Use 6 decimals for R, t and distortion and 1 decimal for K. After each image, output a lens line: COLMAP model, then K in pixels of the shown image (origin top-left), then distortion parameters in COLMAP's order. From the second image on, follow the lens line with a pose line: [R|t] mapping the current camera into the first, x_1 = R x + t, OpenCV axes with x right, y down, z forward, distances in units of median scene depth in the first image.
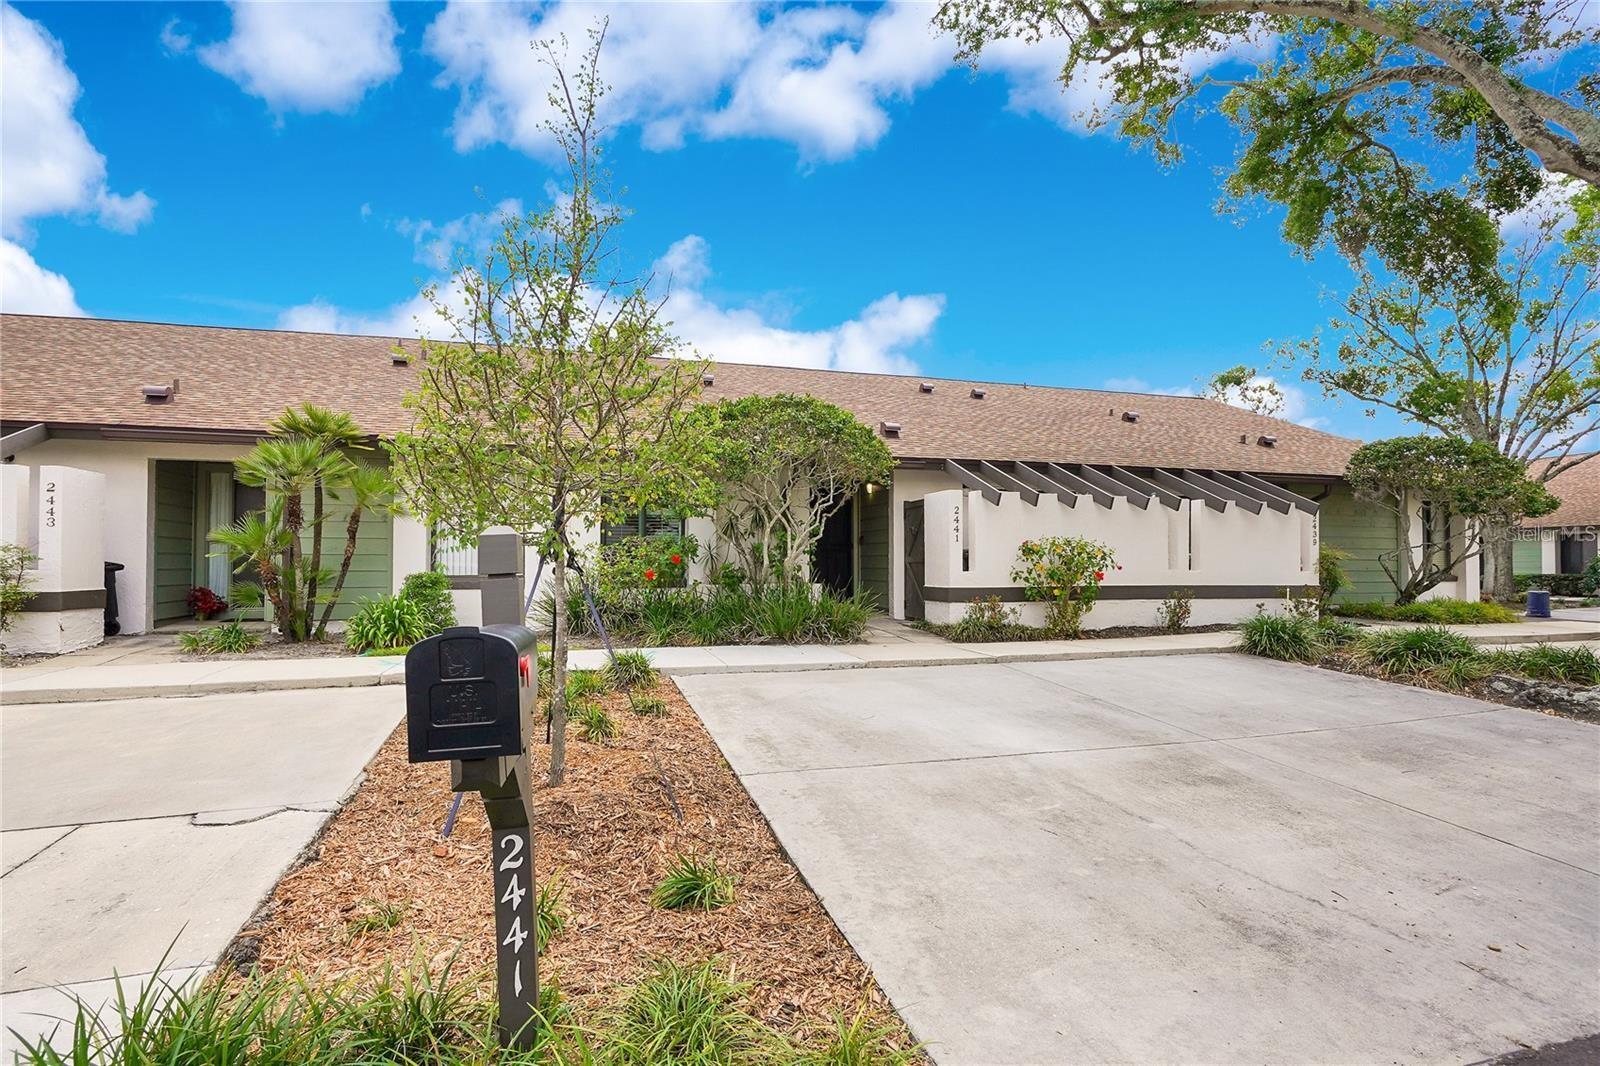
lens RADIAL K [[788.0, 0, 802.2], [0, 788.0, 536.2], [0, 0, 1]] dist [-0.023161, -0.000568]
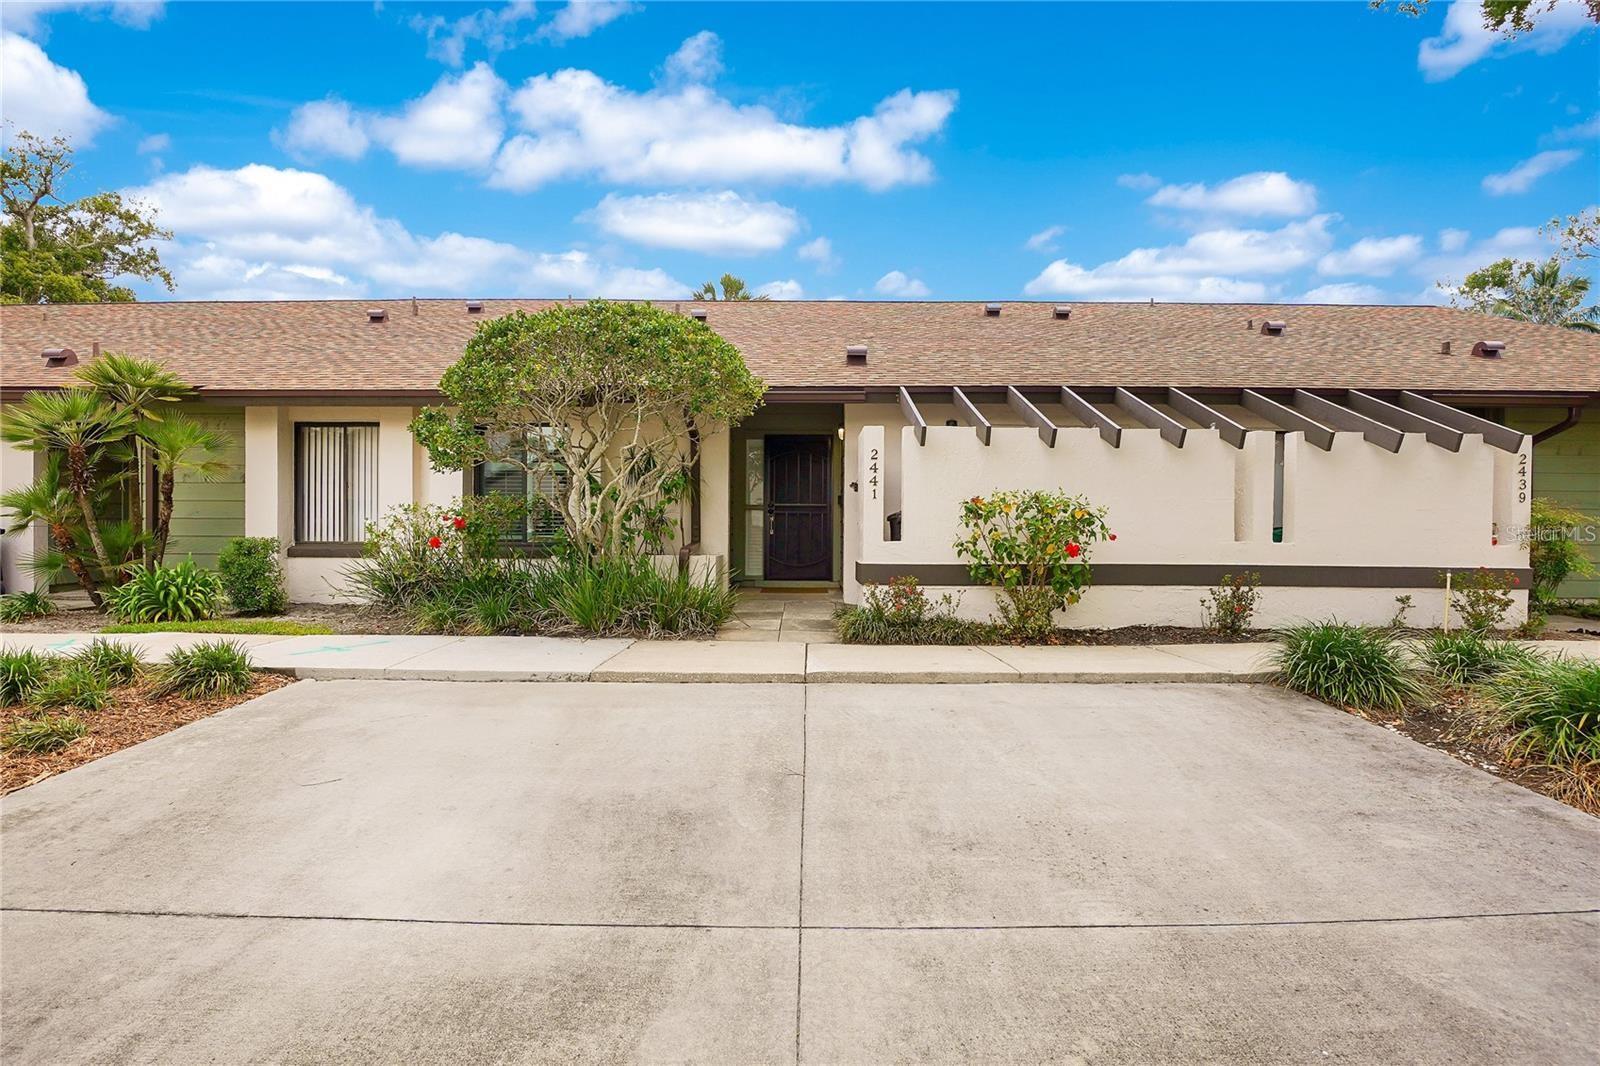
lens RADIAL K [[788.0, 0, 802.2], [0, 788.0, 536.2], [0, 0, 1]] dist [-0.023161, -0.000568]
pose [[0.959097, 0.005323, -0.283028, 0.332502], [0.006195, 0.999189, 0.039784, 0.011644], [0.283011, -0.039910, 0.958286, 0.298150]]
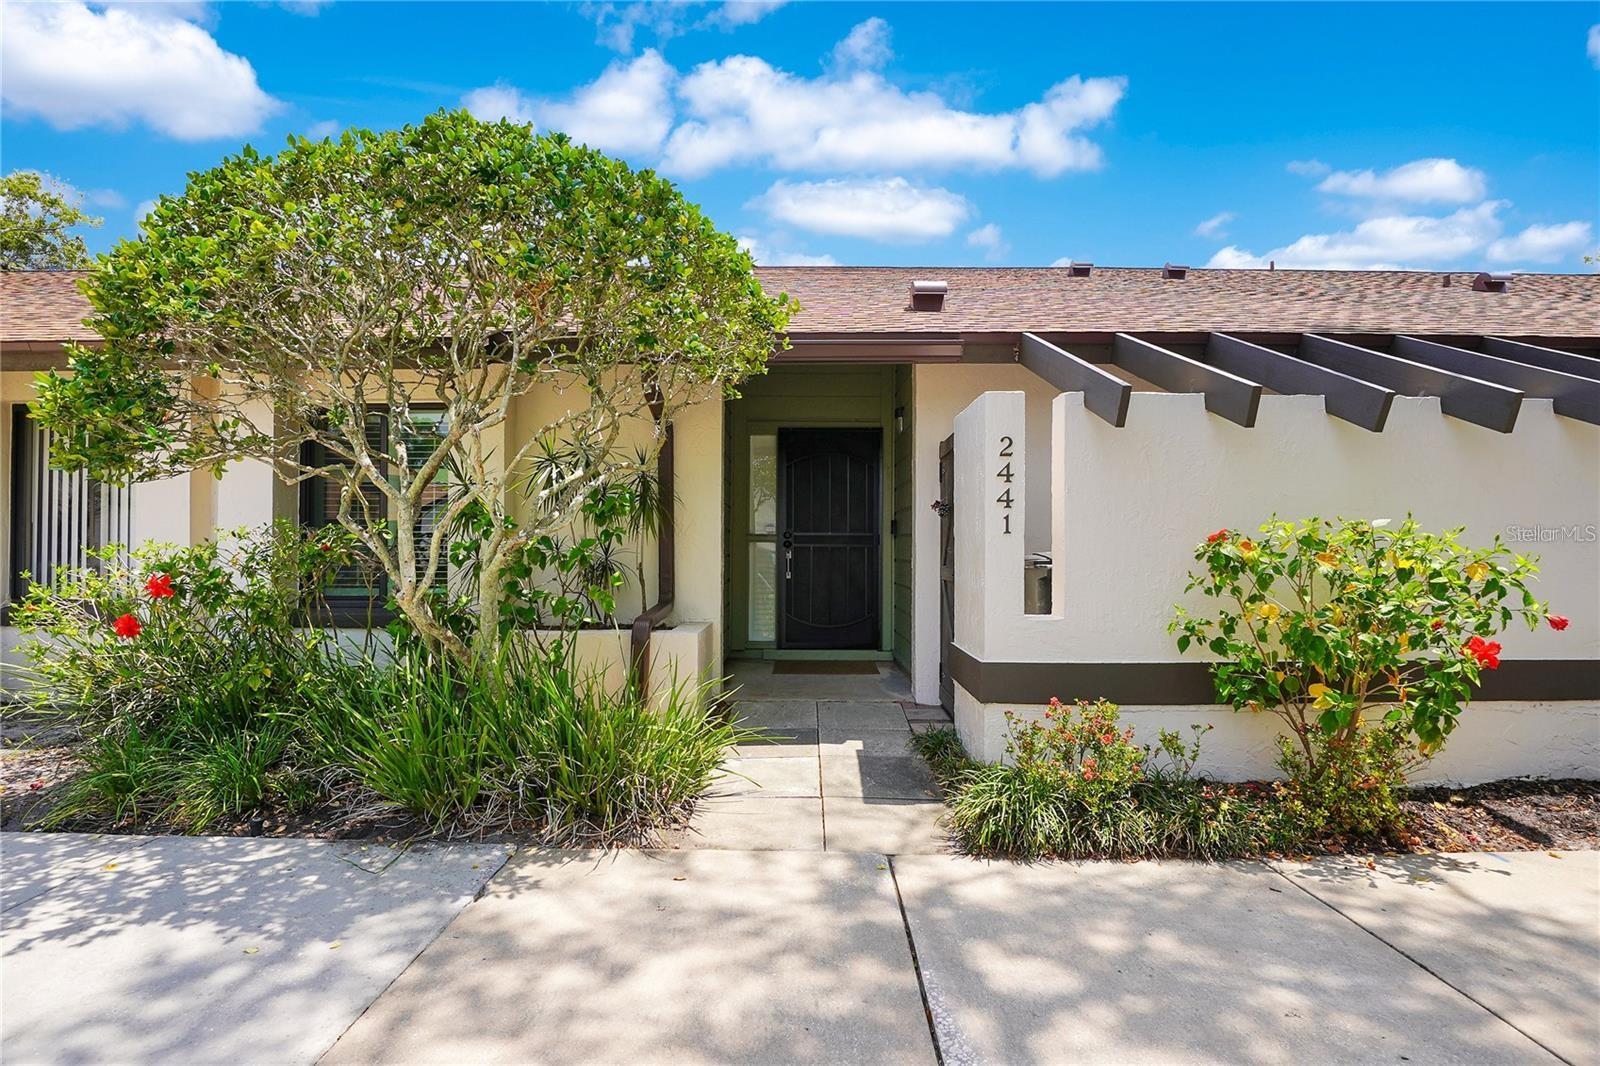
lens RADIAL K [[788.0, 0, 802.2], [0, 788.0, 536.2], [0, 0, 1]] dist [-0.023161, -0.000568]
pose [[0.959040, -0.003002, -0.283255, 0.207304], [0.009084, 0.999756, 0.020159, -0.000482], [0.283125, -0.021906, 0.958833, 0.624108]]
